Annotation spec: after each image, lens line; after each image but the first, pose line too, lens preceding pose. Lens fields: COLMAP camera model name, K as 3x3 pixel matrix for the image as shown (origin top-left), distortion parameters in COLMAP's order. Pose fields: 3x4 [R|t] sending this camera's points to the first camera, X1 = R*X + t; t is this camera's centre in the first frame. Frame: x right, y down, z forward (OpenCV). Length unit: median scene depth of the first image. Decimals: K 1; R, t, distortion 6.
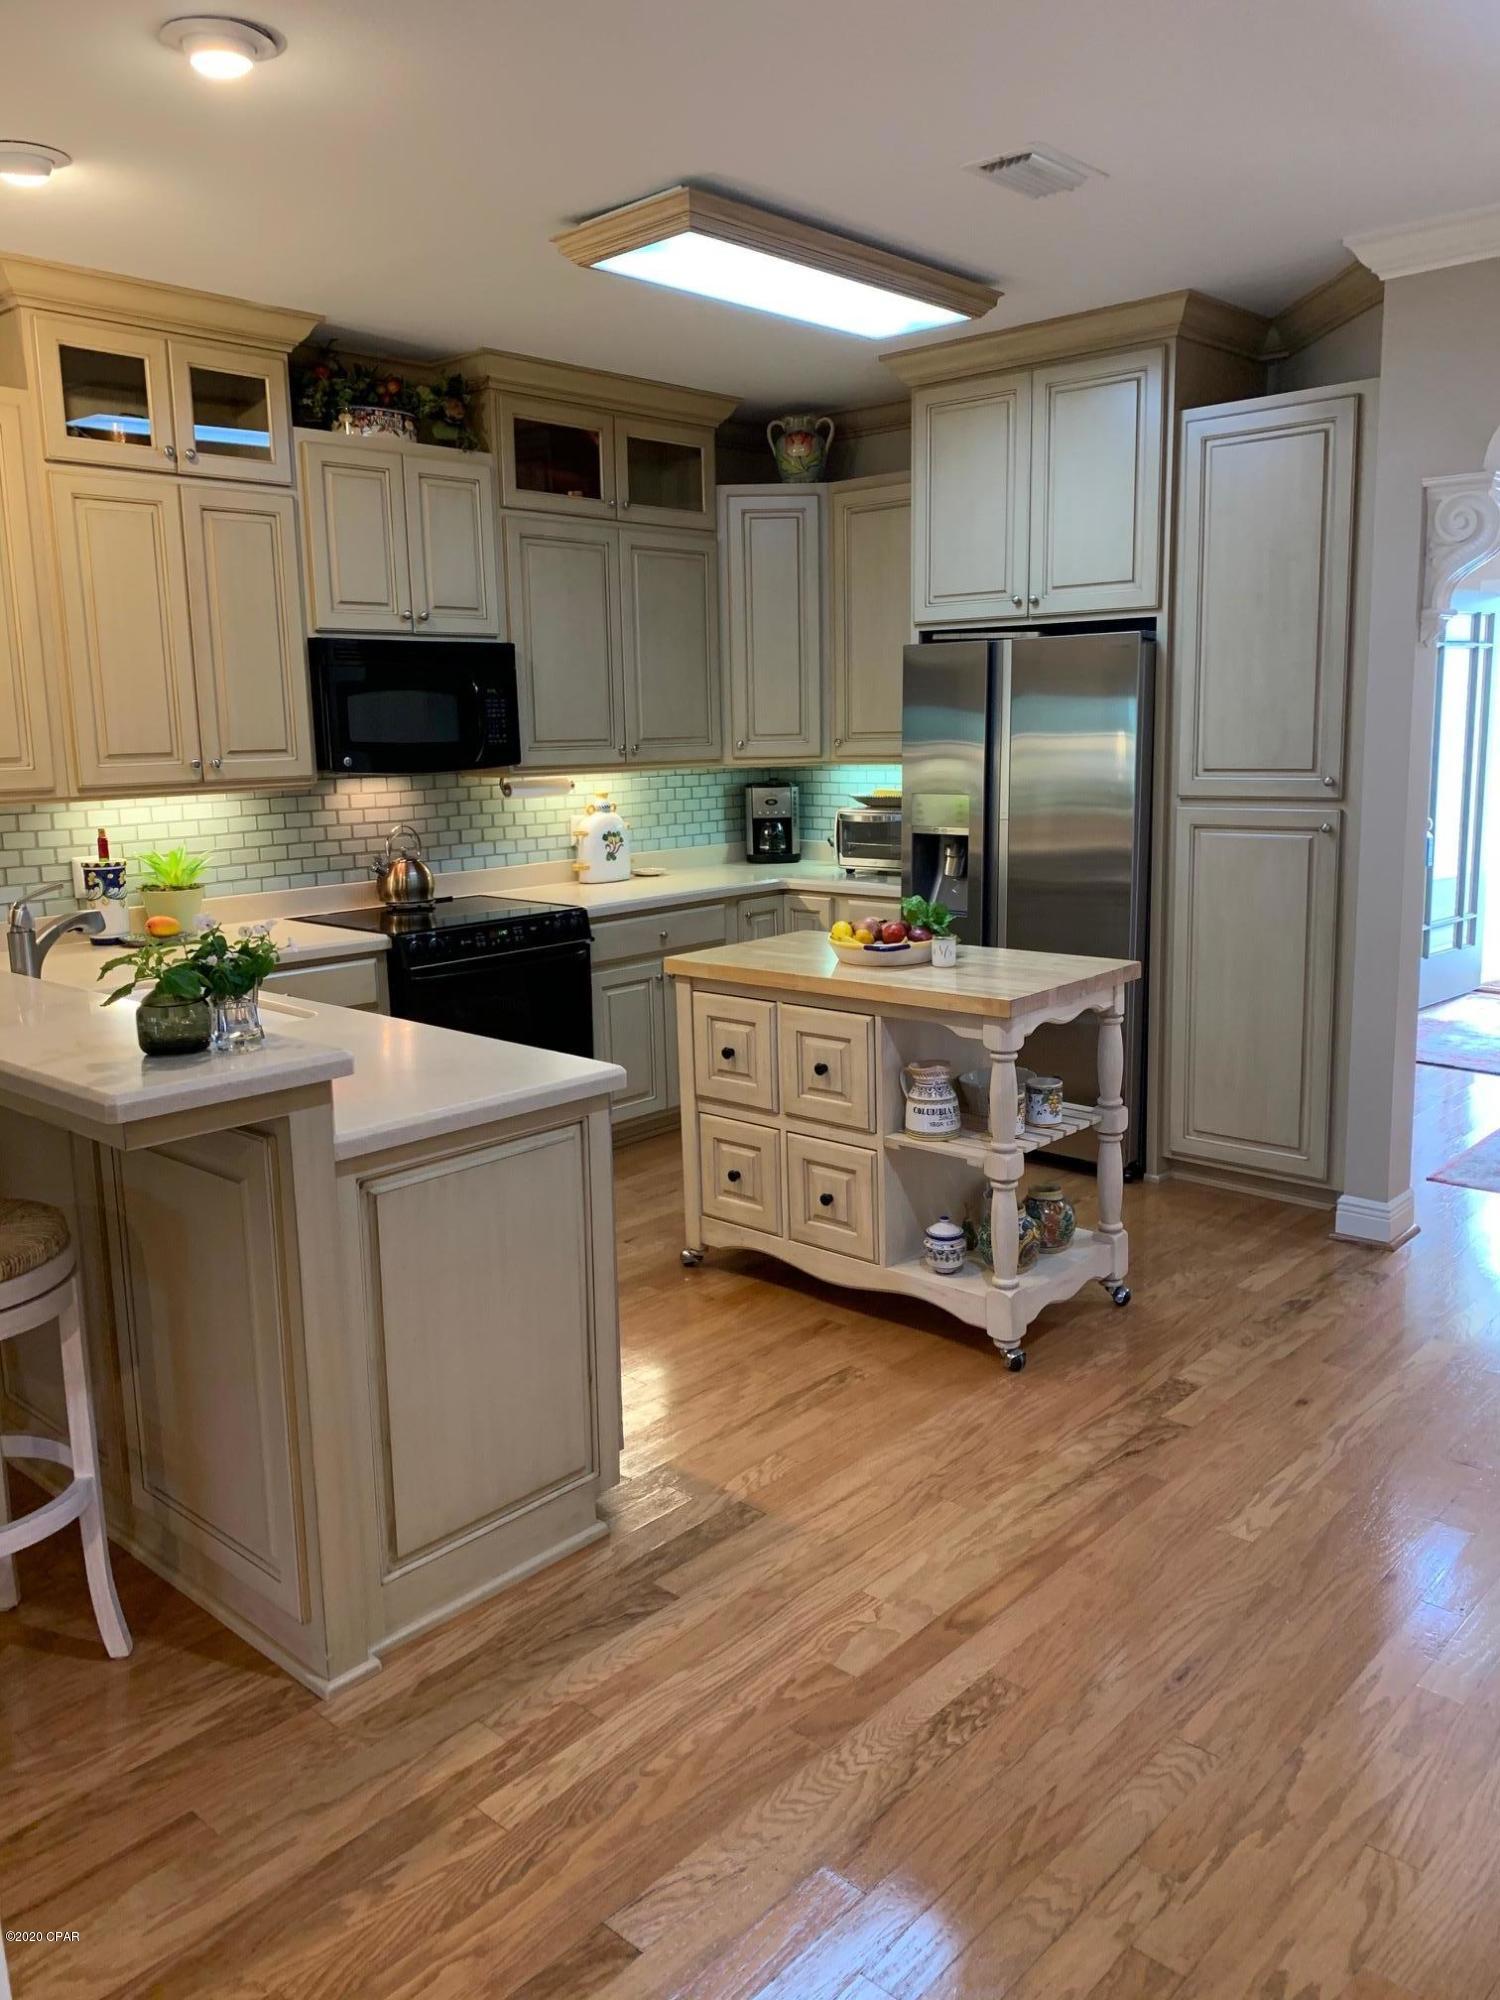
lens RADIAL K [[1543.2, 0, 749.3], [0, 1543.2, 989.9], [0, 0, 1]] dist [0.046932, -0.063728]
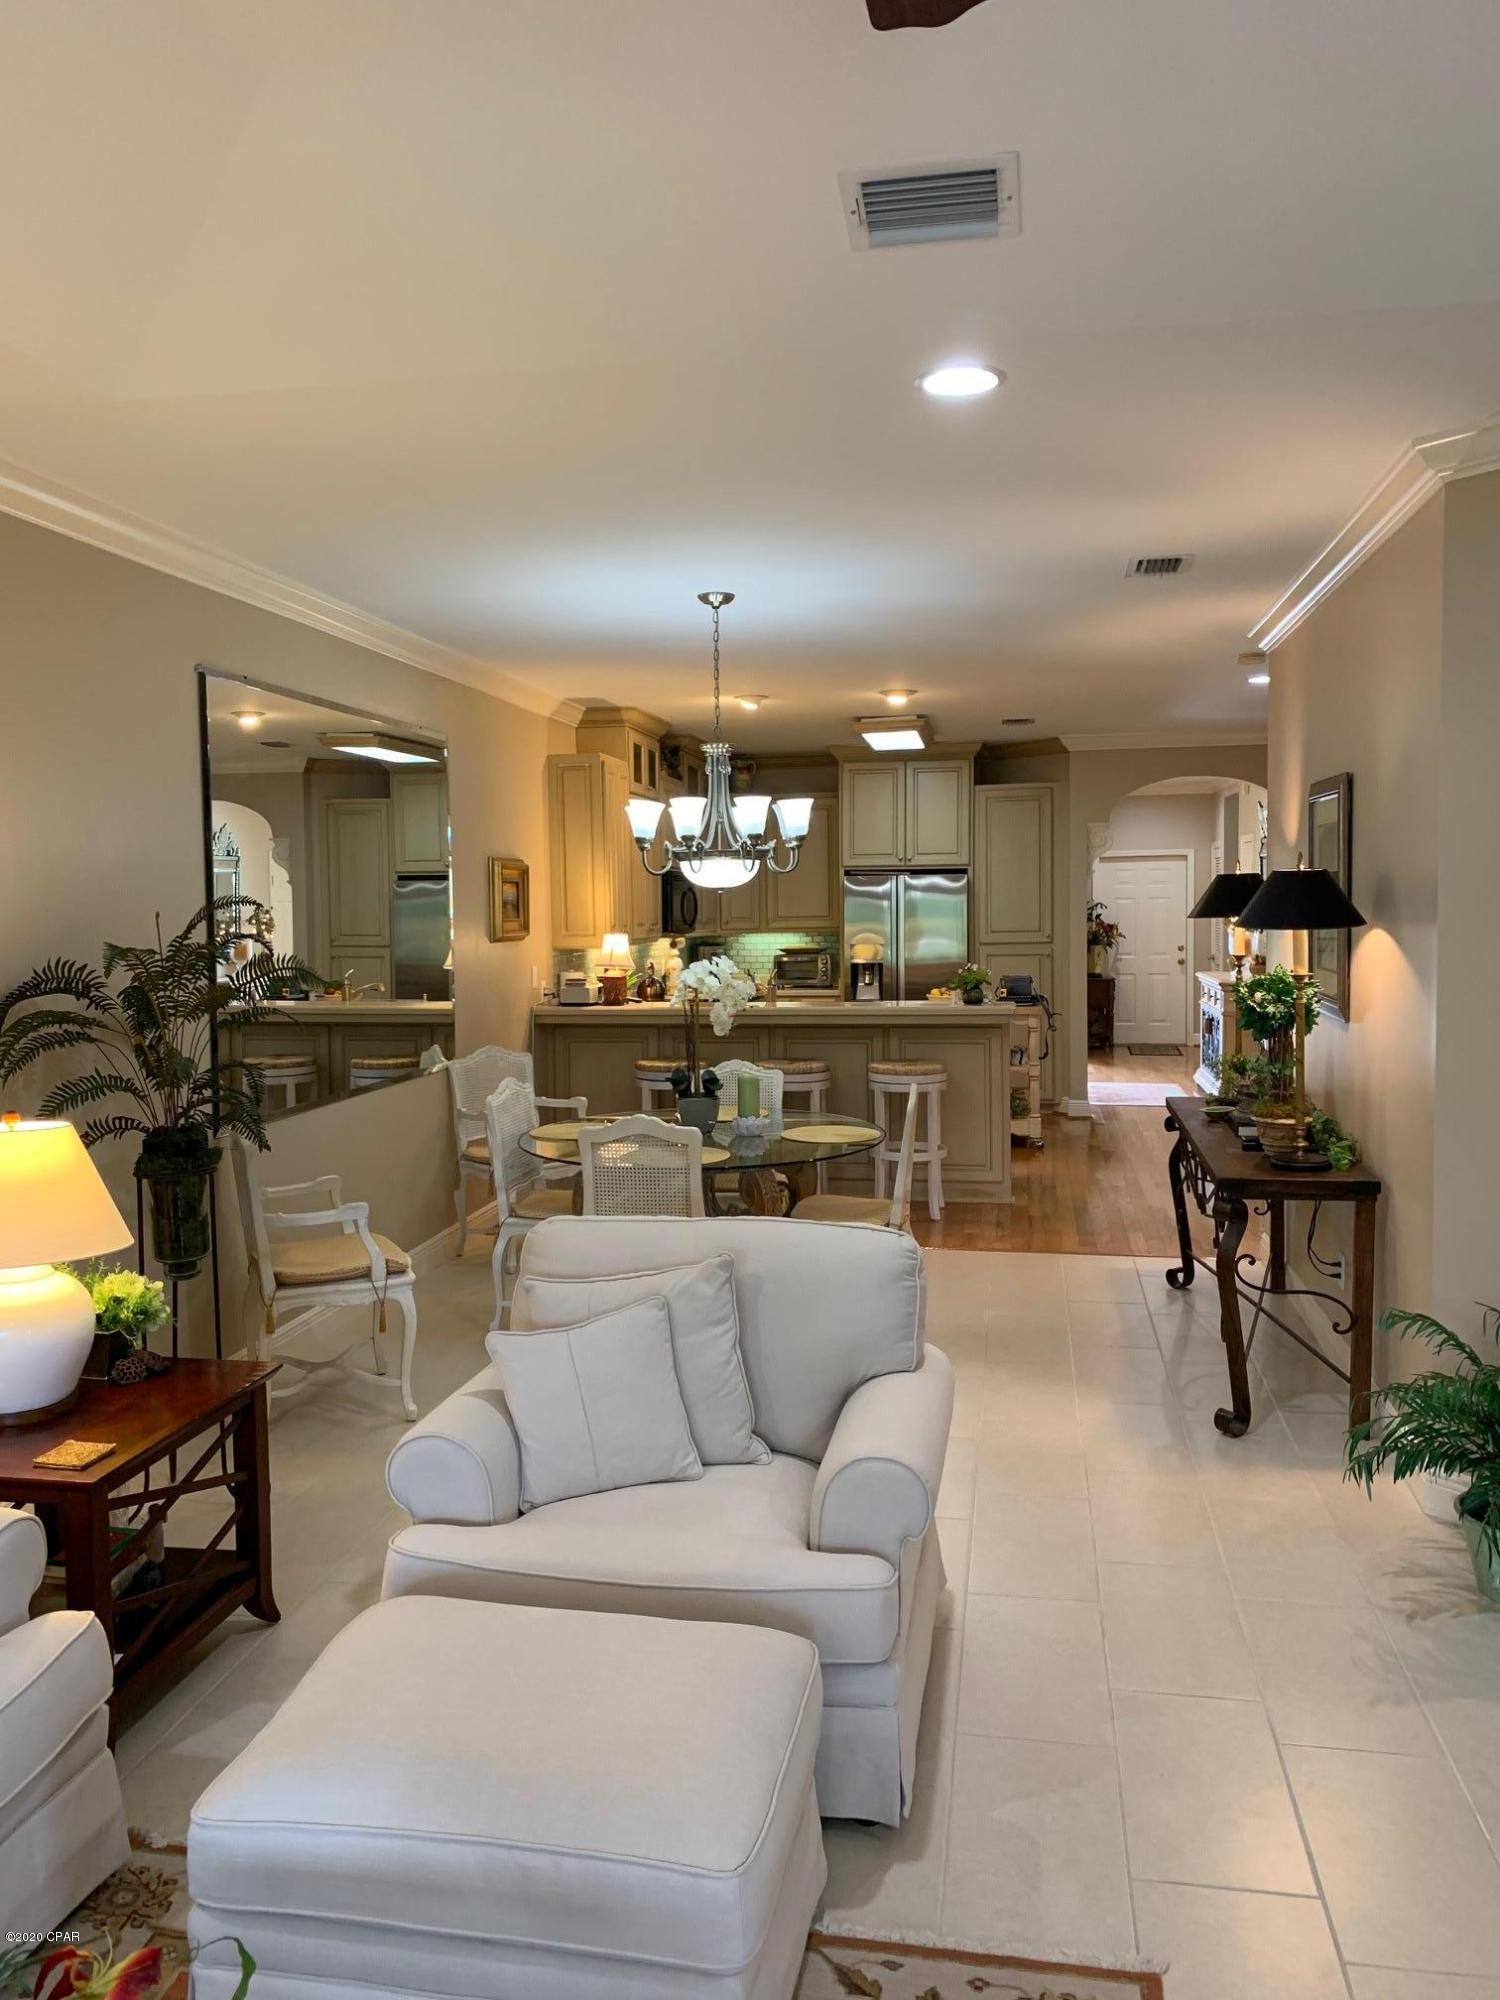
lens RADIAL K [[1515.0, 0, 750.0], [0, 1515.0, 1000.0], [0, 0, 1]] dist [0.135881, -0.329836]
pose [[0.841919, -0.026017, 0.538976, -1.230885], [0.089922, 0.991635, -0.092597, 0.139924], [-0.532058, 0.126425, 0.837216, -0.718614]]
